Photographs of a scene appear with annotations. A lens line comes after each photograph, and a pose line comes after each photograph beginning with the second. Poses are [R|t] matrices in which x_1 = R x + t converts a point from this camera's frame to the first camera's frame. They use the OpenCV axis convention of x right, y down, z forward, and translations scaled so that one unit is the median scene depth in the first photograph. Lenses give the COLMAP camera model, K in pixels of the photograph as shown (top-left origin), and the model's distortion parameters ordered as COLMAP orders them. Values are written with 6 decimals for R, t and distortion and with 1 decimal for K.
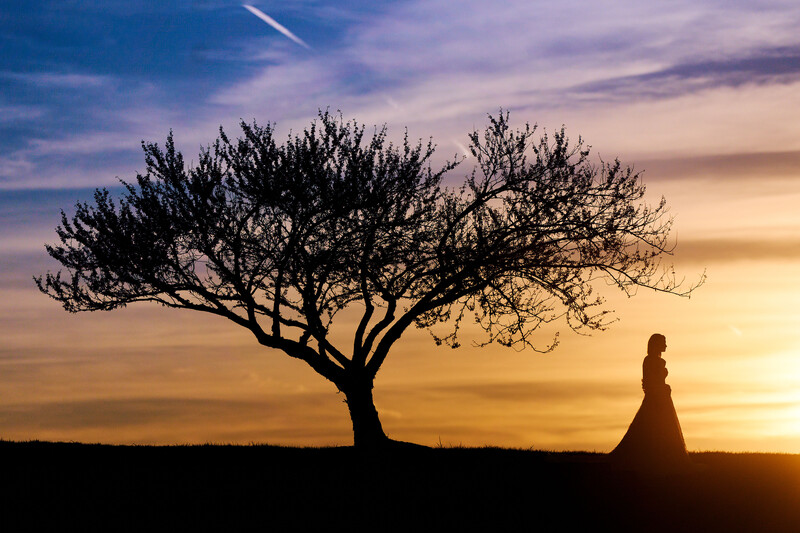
lens RADIAL K [[4654.0, 0, 396.0], [0, 4654.0, 263.7], [0, 0, 1]] dist [0.870431, 0.000000]
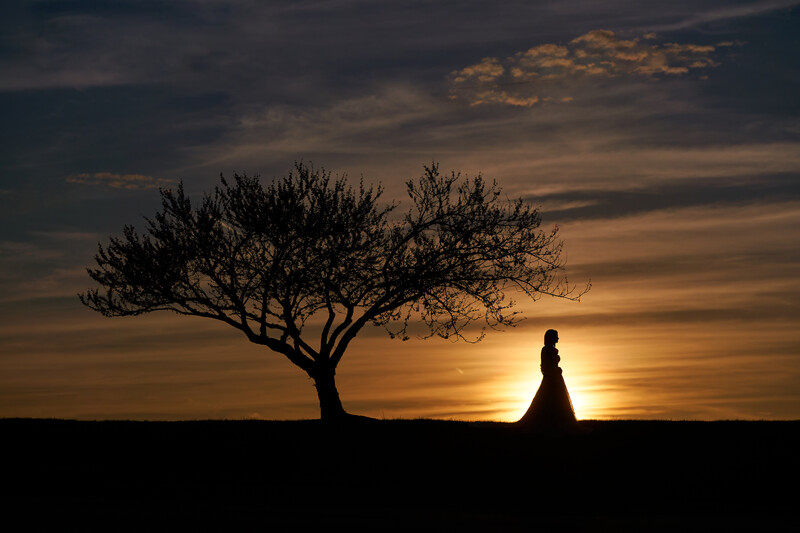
lens RADIAL K [[2524.9, 0, 403.1], [0, 2524.9, 269.8], [0, 0, 1]] dist [-0.016964, 0.000000]
pose [[0.998162, -0.012009, 0.059393, -0.028403], [0.013717, 0.999502, -0.028435, 0.017785], [-0.059022, 0.029198, 0.997830, 0.287101]]
